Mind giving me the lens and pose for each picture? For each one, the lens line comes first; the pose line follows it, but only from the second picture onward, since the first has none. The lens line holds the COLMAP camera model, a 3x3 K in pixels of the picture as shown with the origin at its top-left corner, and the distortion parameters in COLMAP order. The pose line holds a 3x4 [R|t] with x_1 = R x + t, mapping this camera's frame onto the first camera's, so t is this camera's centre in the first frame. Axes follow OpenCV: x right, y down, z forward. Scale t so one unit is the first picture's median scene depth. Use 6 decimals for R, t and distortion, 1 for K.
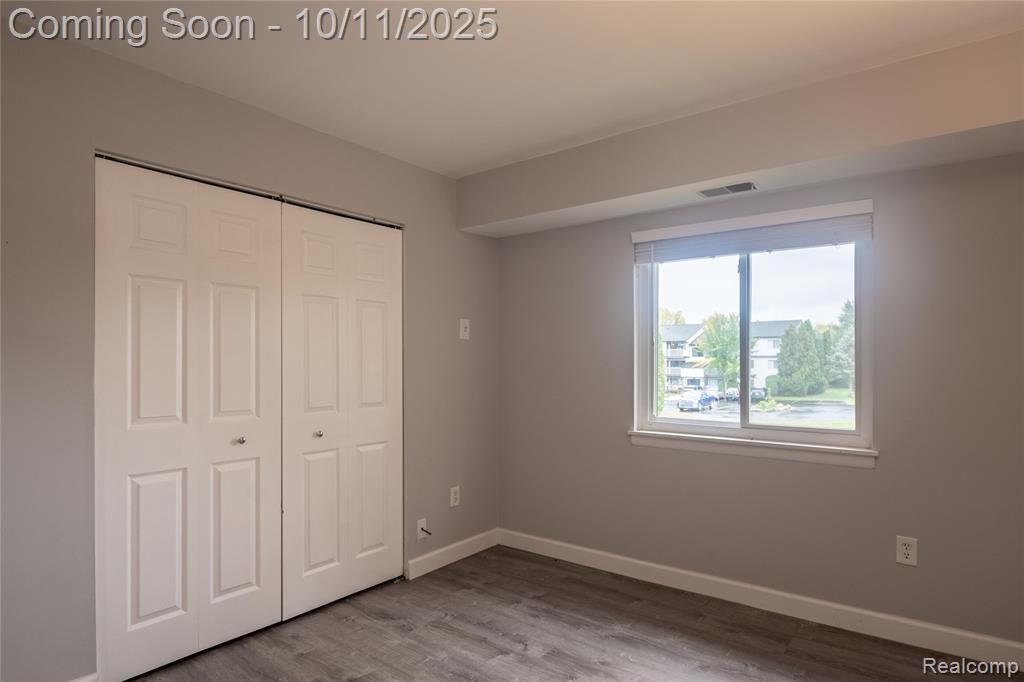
lens RADIAL K [[574.9, 0, 480.7], [0, 574.9, 356.1], [0, 0, 1]] dist [0.006402, -0.008210]
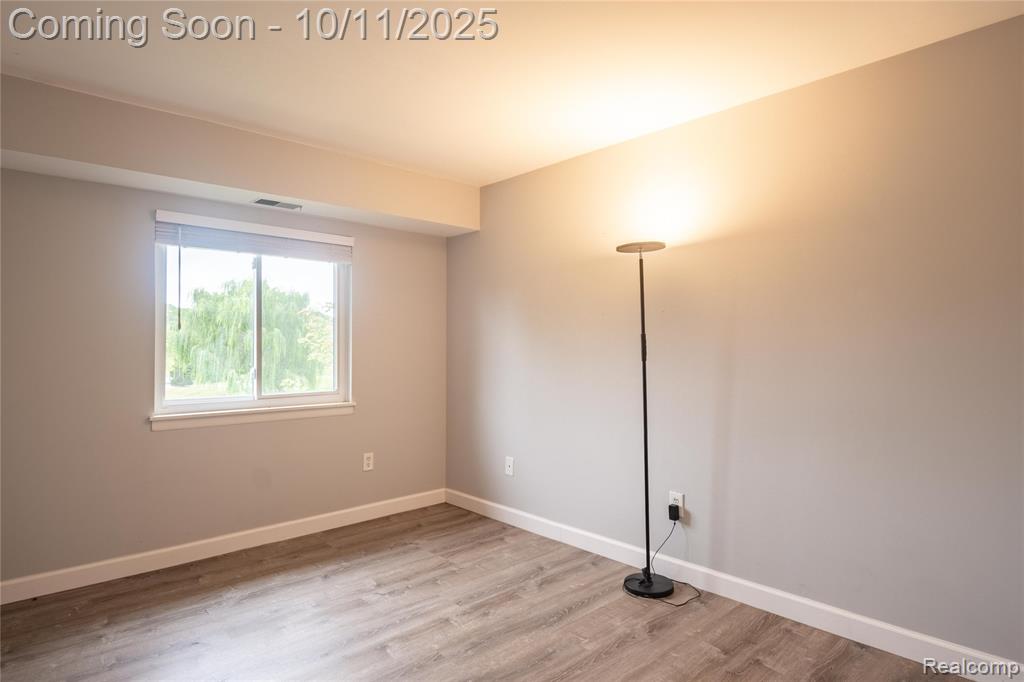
lens RADIAL K [[574.9, 0, 521.6], [0, 574.9, 340.3], [0, 0, 1]] dist [0.006402, -0.008210]
pose [[0.156168, 0.005566, 0.987715, -0.686196], [-0.005779, 0.999972, -0.004722, 0.004188], [-0.987714, -0.004970, 0.156196, 0.290923]]
